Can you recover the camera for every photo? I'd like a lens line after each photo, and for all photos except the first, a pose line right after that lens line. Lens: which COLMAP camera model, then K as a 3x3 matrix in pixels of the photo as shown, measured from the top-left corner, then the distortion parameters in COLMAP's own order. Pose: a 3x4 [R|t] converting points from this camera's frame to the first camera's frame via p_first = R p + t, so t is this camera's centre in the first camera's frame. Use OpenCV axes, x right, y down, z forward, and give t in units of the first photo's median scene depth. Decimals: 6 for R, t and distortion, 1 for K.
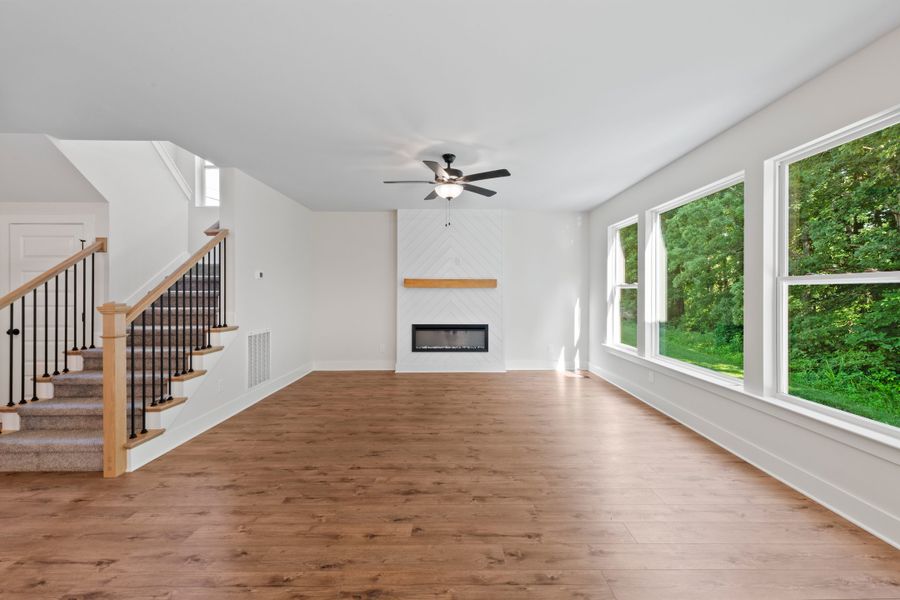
lens RADIAL K [[365.1, 0, 450.2], [0, 365.1, 292.0], [0, 0, 1]] dist [0.004223, -0.000571]
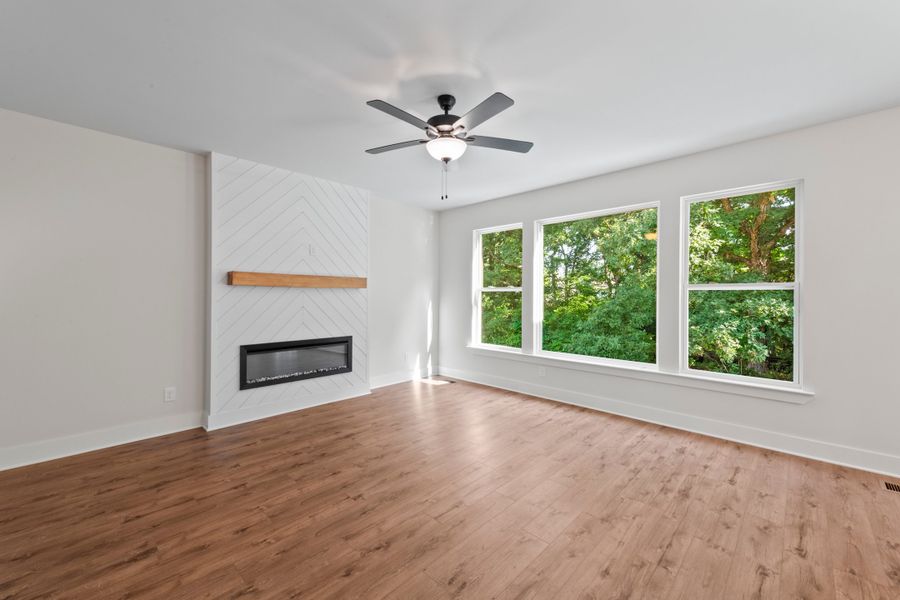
lens RADIAL K [[365.1, 0, 451.4], [0, 365.1, 296.8], [0, 0, 1]] dist [0.004223, -0.000571]
pose [[0.684413, -0.000508, 0.729095, -0.316173], [-0.005543, 0.999967, 0.005900, 0.000512], [-0.729074, -0.008079, 0.684387, 0.320341]]
